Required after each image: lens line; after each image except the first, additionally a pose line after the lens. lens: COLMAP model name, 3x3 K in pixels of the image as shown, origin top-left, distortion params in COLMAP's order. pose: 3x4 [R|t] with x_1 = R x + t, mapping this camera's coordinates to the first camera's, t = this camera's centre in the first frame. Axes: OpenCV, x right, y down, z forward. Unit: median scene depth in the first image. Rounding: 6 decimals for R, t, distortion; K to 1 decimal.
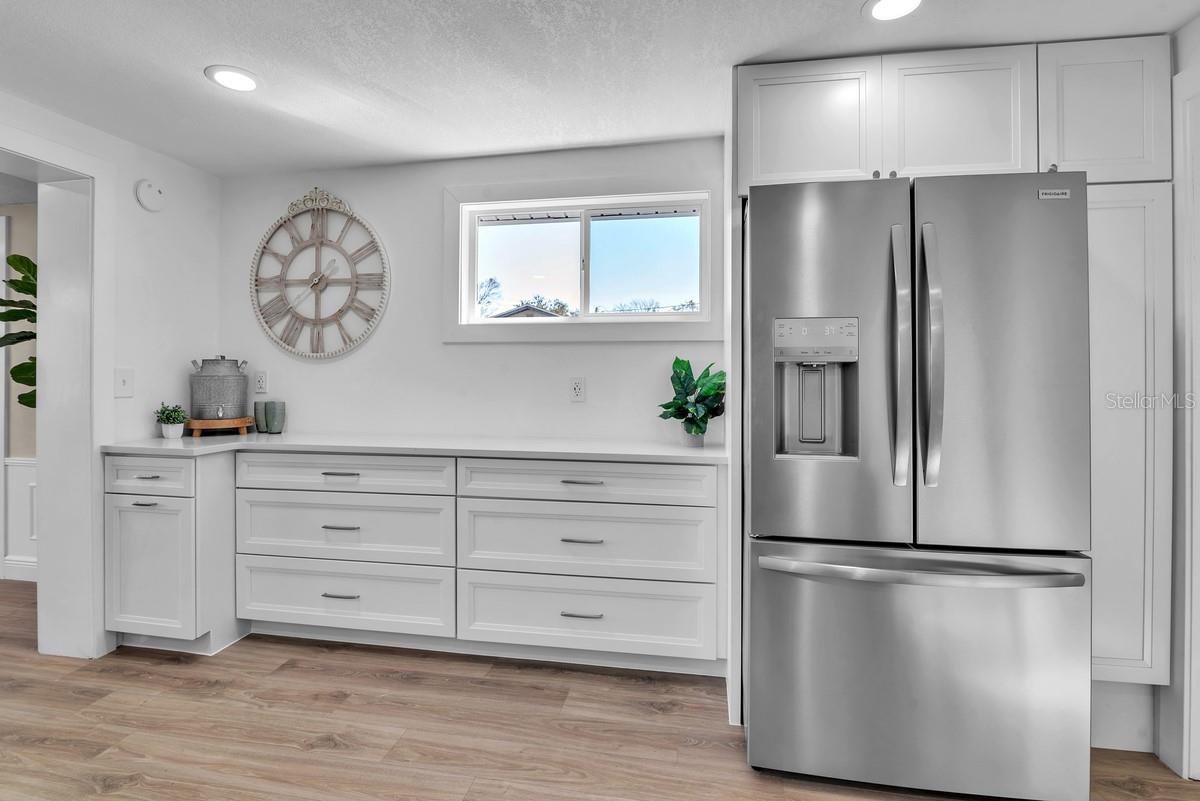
lens RADIAL K [[566.7, 0, 598.7], [0, 566.7, 371.7], [0, 0, 1]] dist [-0.018634, -0.000332]
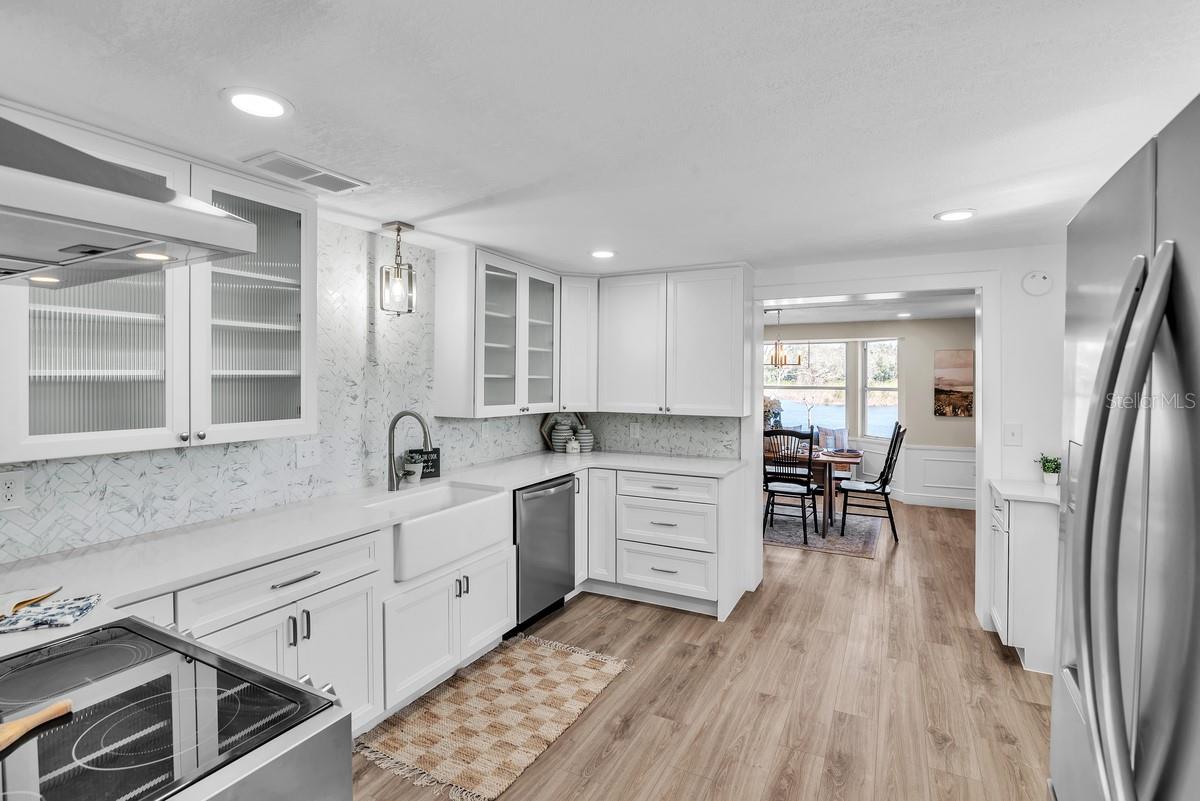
lens RADIAL K [[563.2, 0, 601.1], [0, 563.2, 380.8], [0, 0, 1]] dist [-0.019275, 0.000408]
pose [[-0.306908, -0.003193, -0.951734, 0.836796], [-0.004217, 0.999989, -0.001995, -0.120097], [0.951730, 0.003401, -0.306918, 0.586806]]
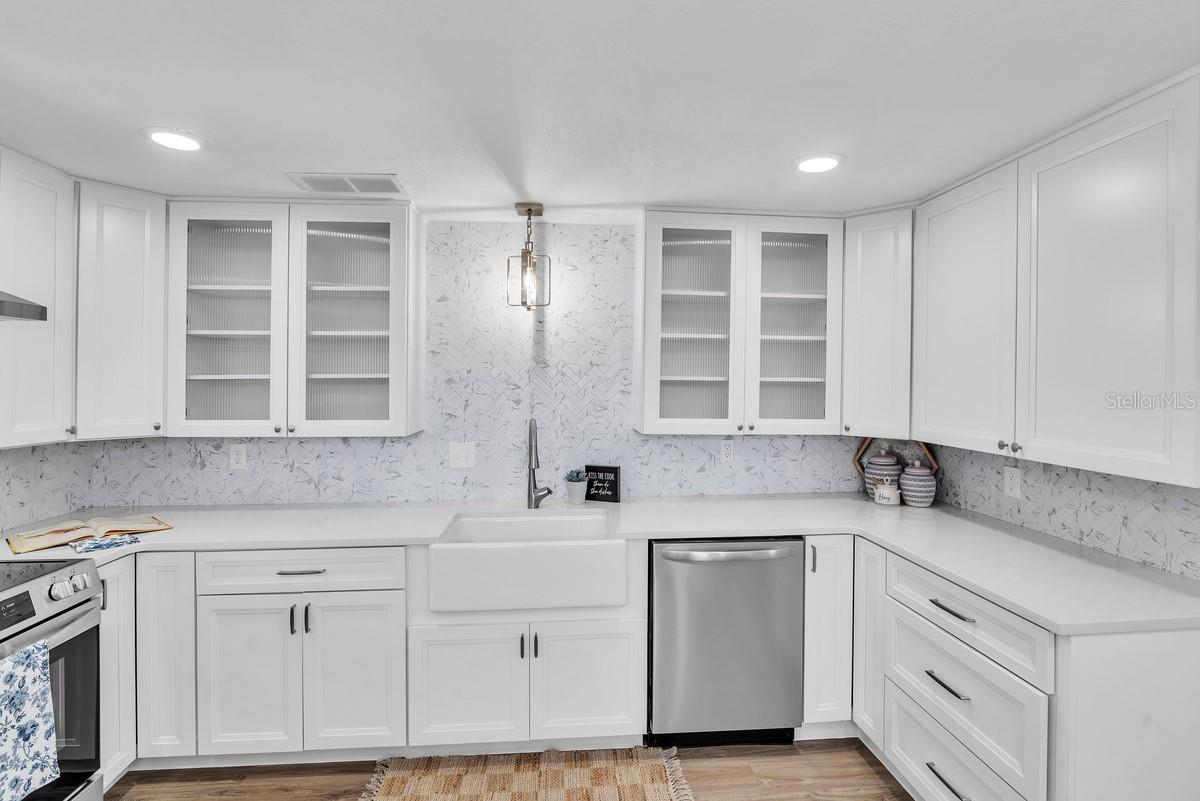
lens RADIAL K [[563.2, 0, 601.1], [0, 563.2, 380.8], [0, 0, 1]] dist [-0.019275, 0.000408]
pose [[-0.967742, -0.008986, -0.251782, -0.176474], [-0.008781, 0.999960, -0.001939, -0.126771], [0.251789, 0.000334, -0.967782, 0.908075]]
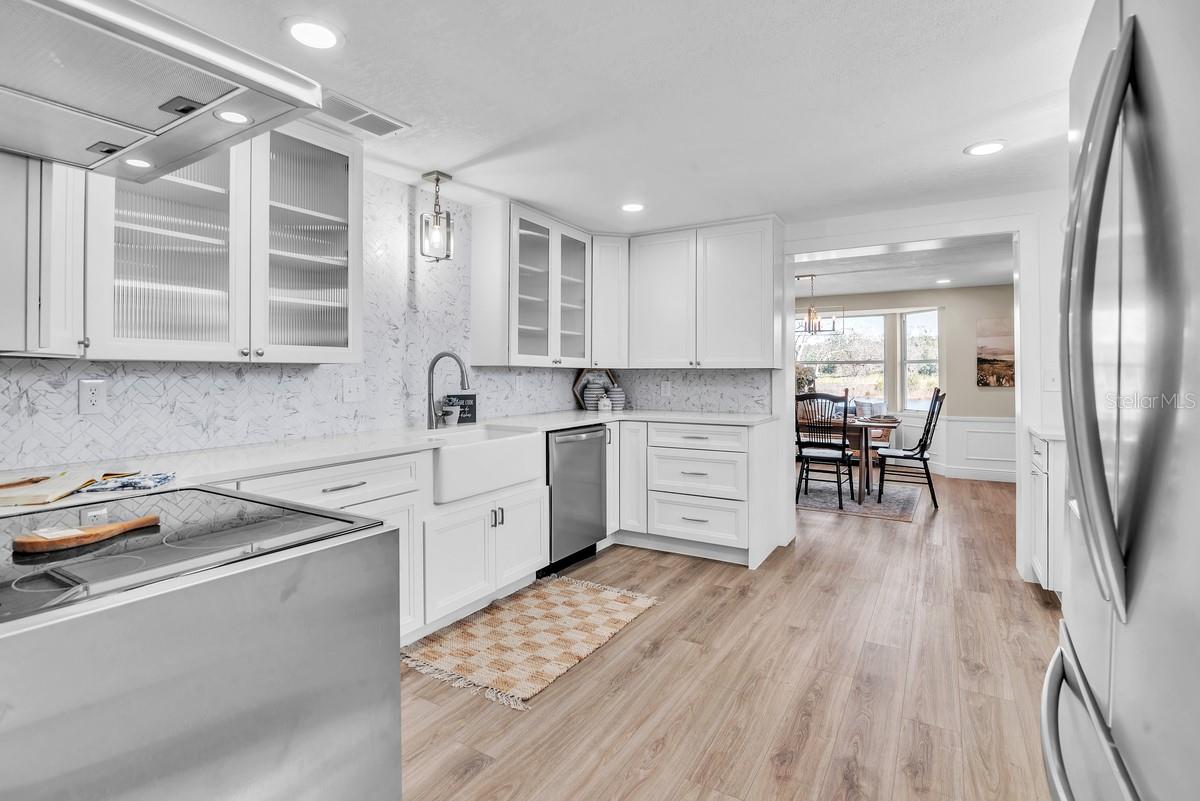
lens RADIAL K [[566.7, 0, 598.7], [0, 566.7, 371.7], [0, 0, 1]] dist [-0.018634, -0.000332]
pose [[-0.367542, -0.009537, -0.929958, 0.878898], [-0.001042, 0.999951, -0.009843, 0.018535], [0.930006, -0.002648, -0.367534, 0.612365]]
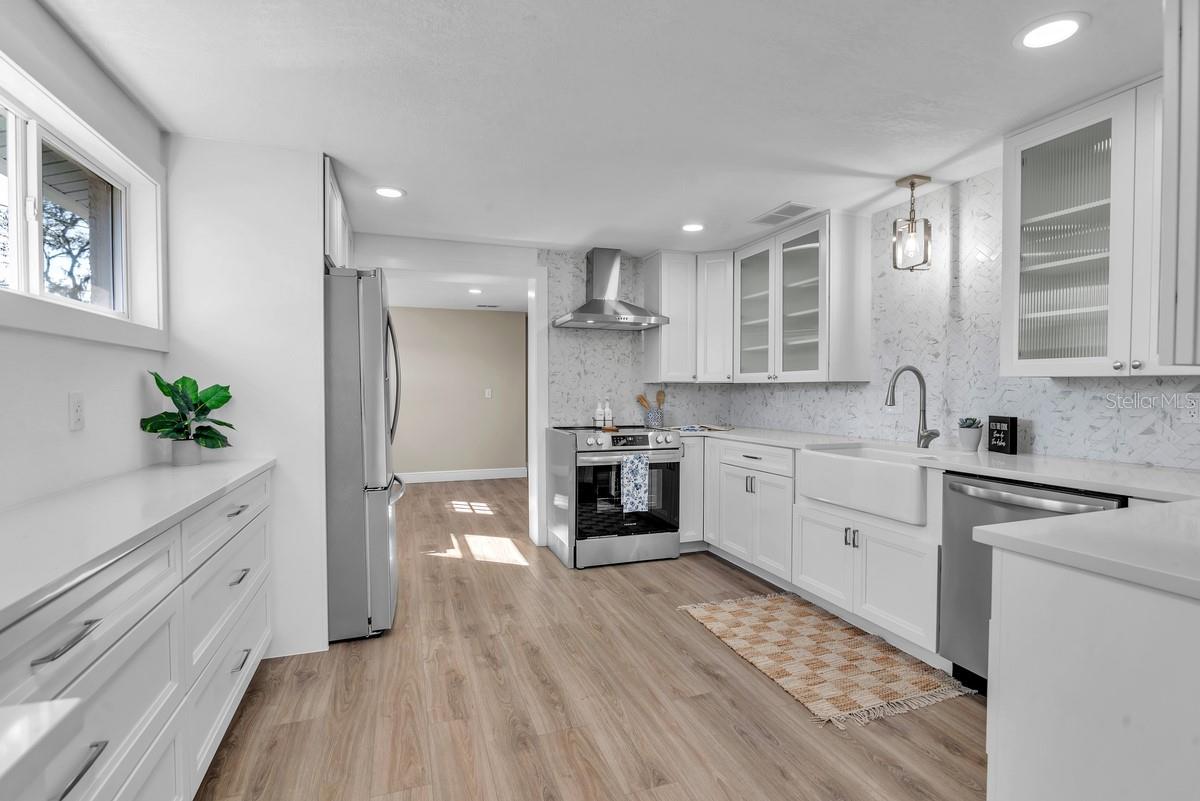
lens RADIAL K [[557.2, 0, 600.0], [0, 557.2, 400.5], [0, 0, 1]] dist [-0.018955, -0.000167]
pose [[-0.488199, -0.023032, 0.872429, -1.153973], [-0.001977, 0.999678, 0.025284, 0.005360], [-0.872730, 0.010619, -0.488087, 1.026984]]
